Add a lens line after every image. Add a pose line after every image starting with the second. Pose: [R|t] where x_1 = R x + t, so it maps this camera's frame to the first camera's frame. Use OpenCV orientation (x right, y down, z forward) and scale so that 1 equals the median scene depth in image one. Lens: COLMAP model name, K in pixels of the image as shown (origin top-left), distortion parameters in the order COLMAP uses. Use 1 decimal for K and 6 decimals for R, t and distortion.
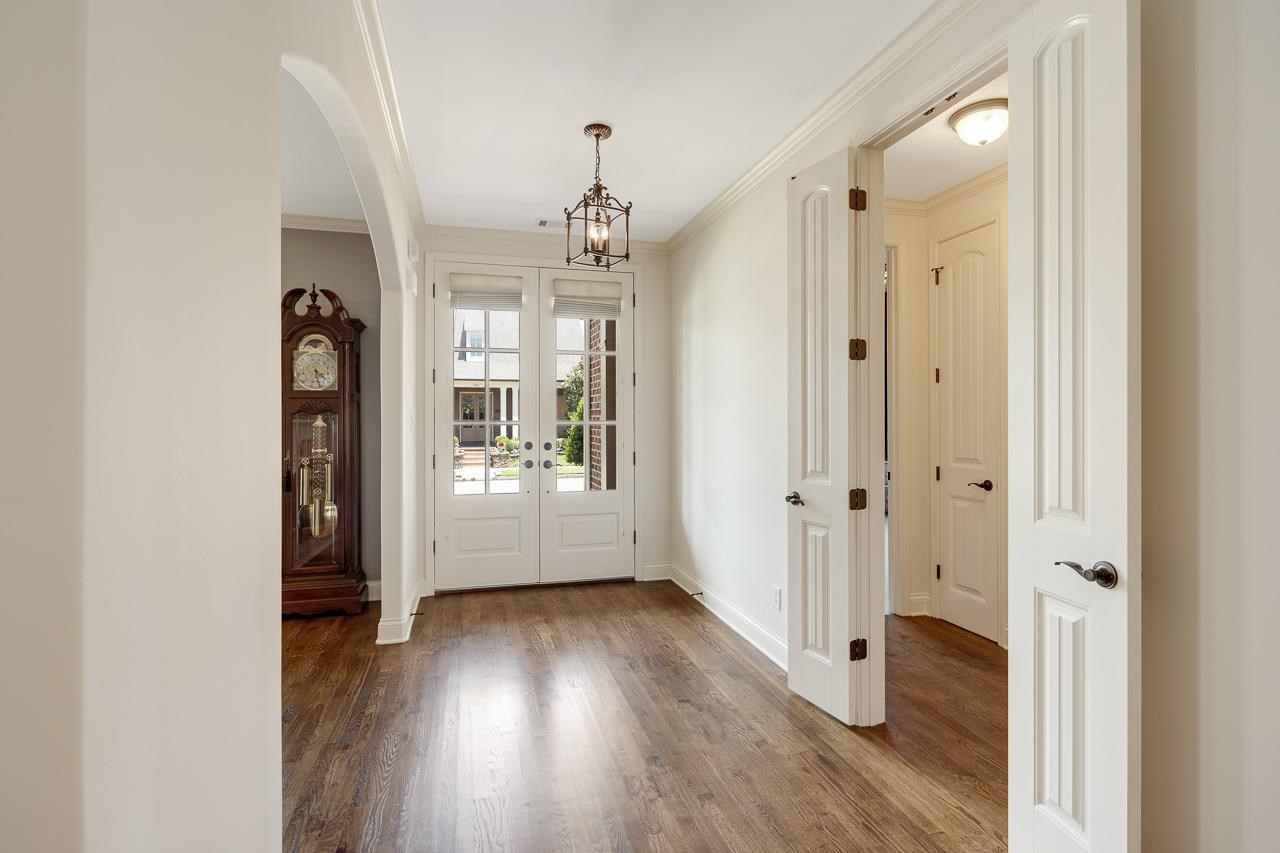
lens RADIAL K [[618.3, 0, 638.1], [0, 618.3, 415.8], [0, 0, 1]] dist [-0.000444, -0.001634]
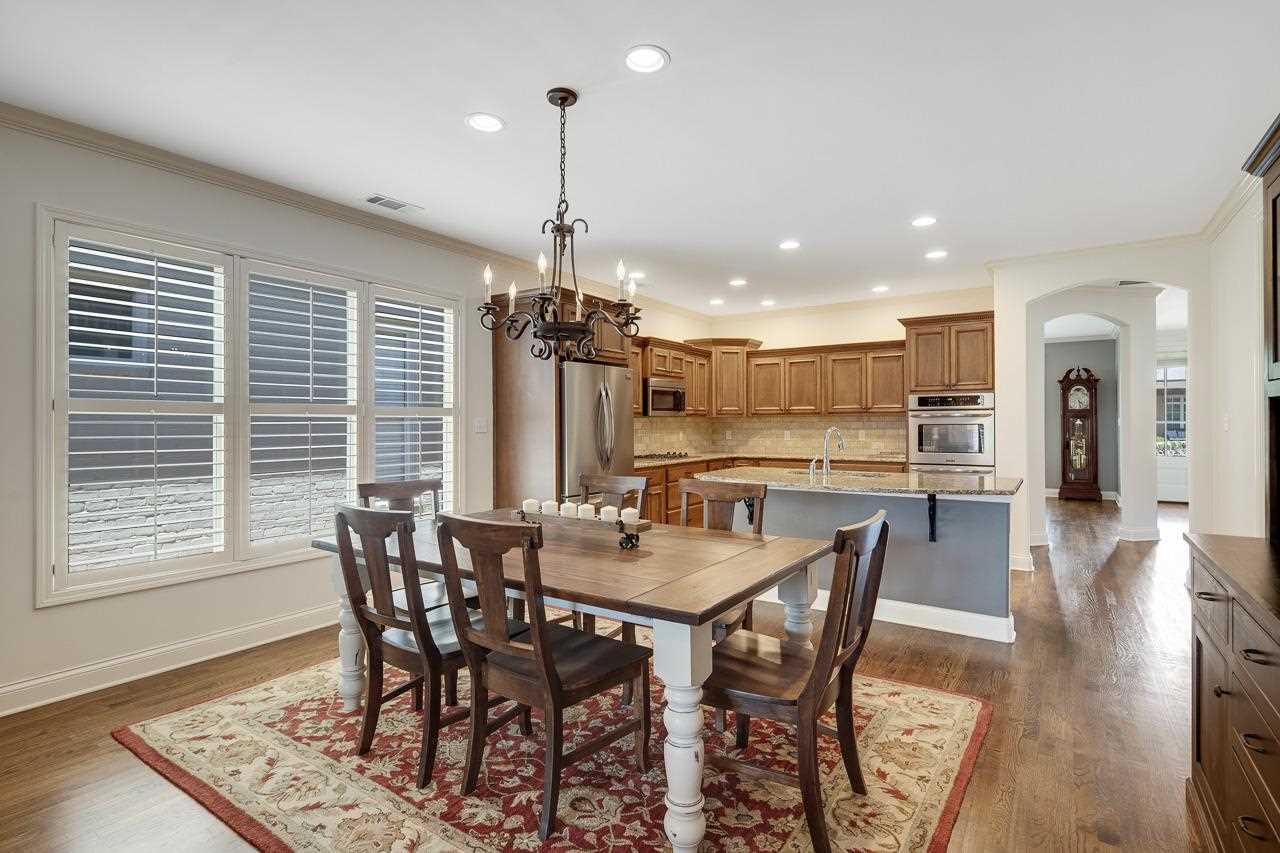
lens RADIAL K [[624.6, 0, 637.4], [0, 624.6, 422.6], [0, 0, 1]] dist [-0.000588, -0.000367]
pose [[0.647887, -0.000113, -0.761736, 0.233136], [0.001544, 0.999998, 0.001165, 0.008180], [0.761735, -0.001931, 0.647886, -1.941007]]
